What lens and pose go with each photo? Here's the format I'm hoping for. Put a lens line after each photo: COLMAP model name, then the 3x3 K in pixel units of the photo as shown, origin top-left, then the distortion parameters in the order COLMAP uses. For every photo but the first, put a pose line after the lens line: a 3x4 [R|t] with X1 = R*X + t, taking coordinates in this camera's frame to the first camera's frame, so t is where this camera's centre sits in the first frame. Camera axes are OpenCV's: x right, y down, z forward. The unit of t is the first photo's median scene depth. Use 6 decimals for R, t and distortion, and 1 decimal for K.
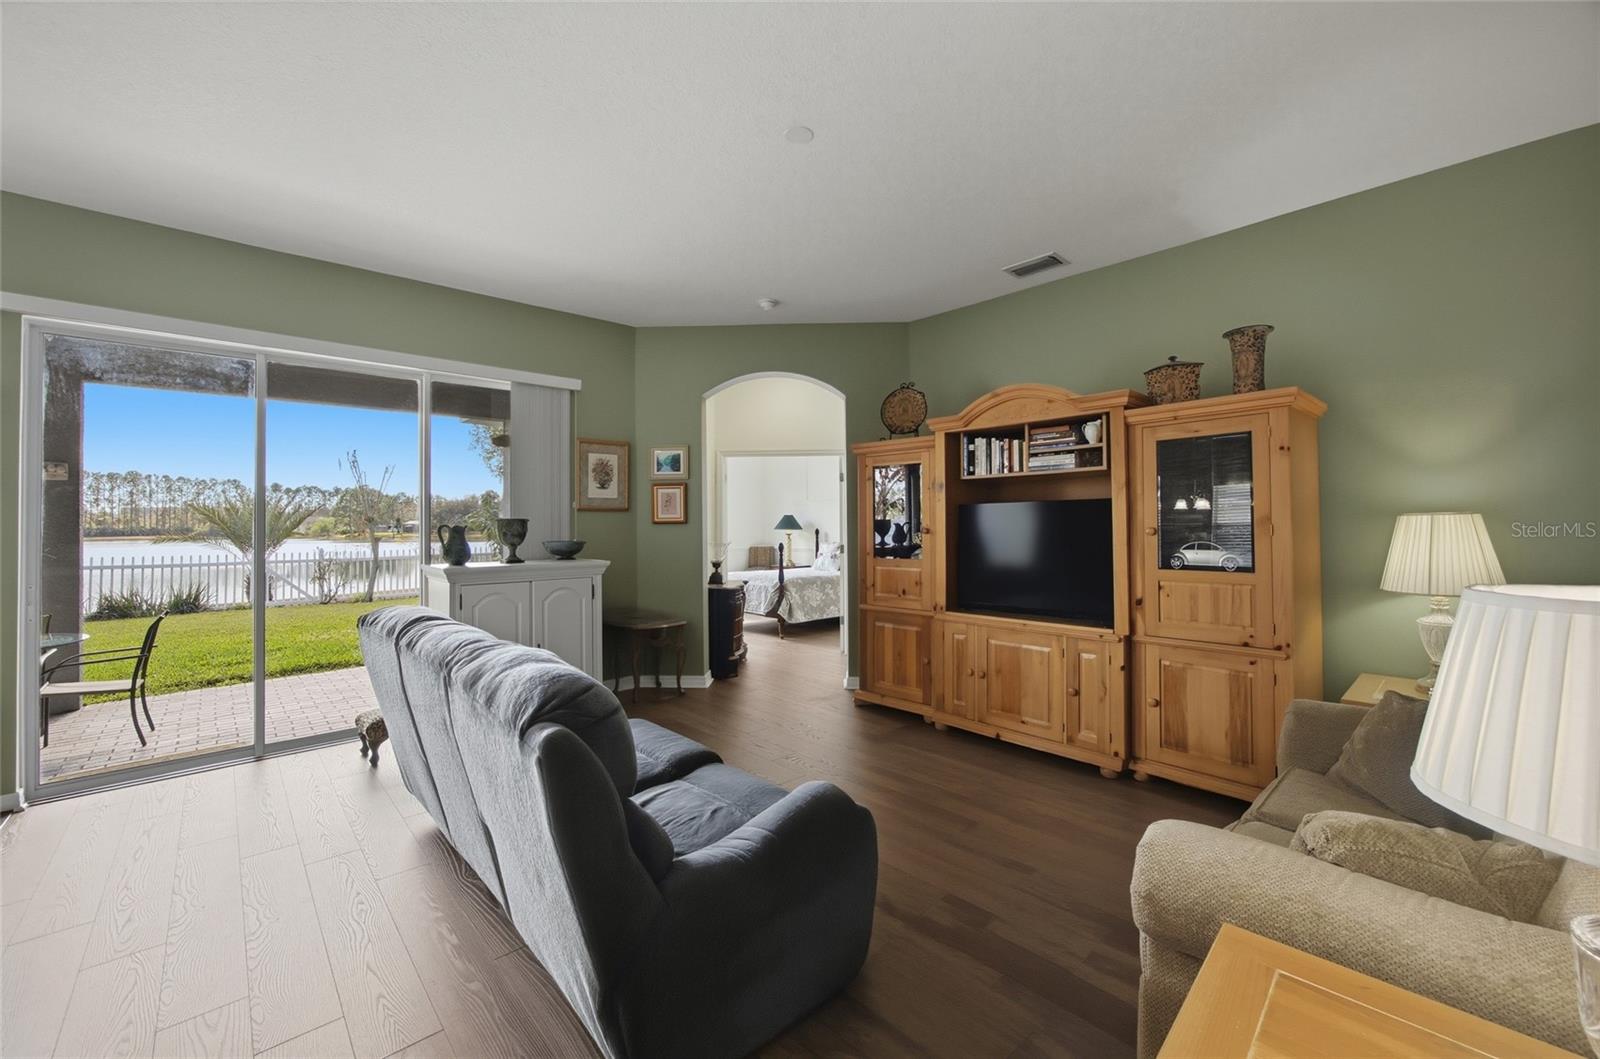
lens RADIAL K [[665.6, 0, 792.2], [0, 665.6, 527.5], [0, 0, 1]] dist [0.000244, -0.000033]
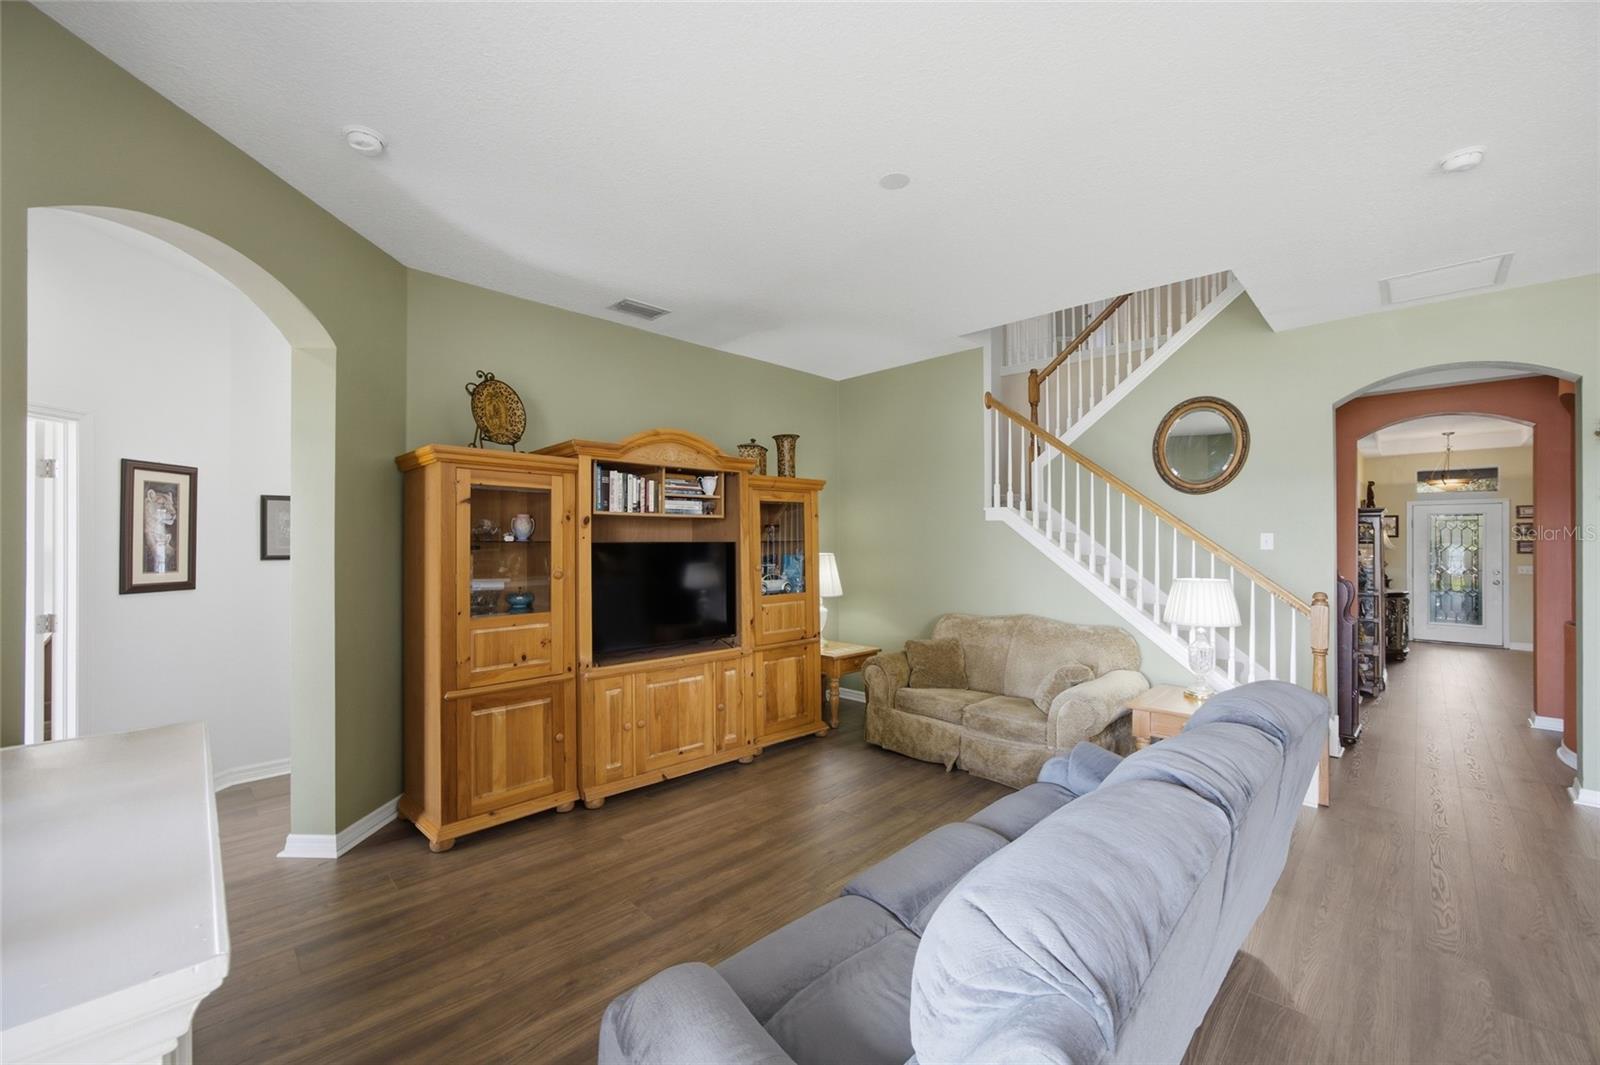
lens RADIAL K [[621.8, 0, 806.3], [0, 621.8, 535.2], [0, 0, 1]] dist [-0.020040, 0.004776]
pose [[-0.037007, 0.004492, 0.999305, -0.606436], [-0.009871, 0.999939, -0.004861, -0.046048], [-0.999266, -0.010044, -0.036961, 0.795206]]
